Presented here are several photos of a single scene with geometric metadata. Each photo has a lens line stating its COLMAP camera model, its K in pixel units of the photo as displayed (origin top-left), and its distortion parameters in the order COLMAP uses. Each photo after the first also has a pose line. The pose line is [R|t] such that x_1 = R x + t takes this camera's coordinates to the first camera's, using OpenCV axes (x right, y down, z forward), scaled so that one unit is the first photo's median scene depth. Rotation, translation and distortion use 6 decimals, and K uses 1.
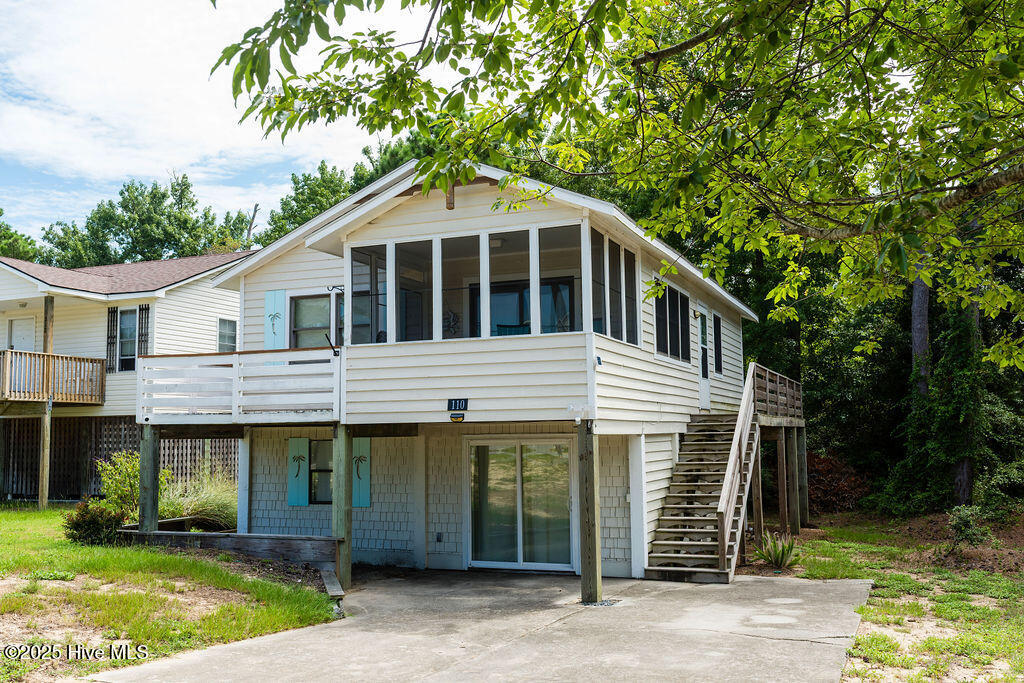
lens RADIAL K [[1017.7, 0, 512.0], [0, 1017.7, 322.6], [0, 0, 1]] dist [-0.000446, 0.010295]
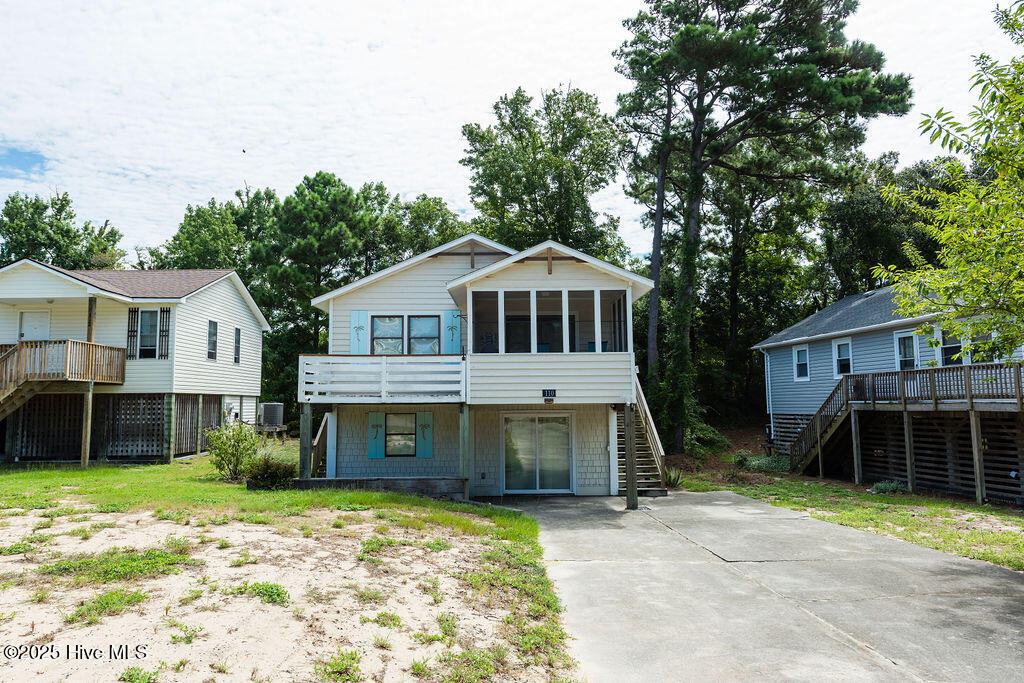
lens RADIAL K [[715.1, 0, 526.2], [0, 715.1, 322.7], [0, 0, 1]] dist [0.024094, -0.002476]
pose [[0.914455, 0.052505, 0.401267, -0.343496], [-0.050329, 0.998605, -0.015969, -0.007740], [-0.401546, -0.005593, 0.915822, -0.025879]]
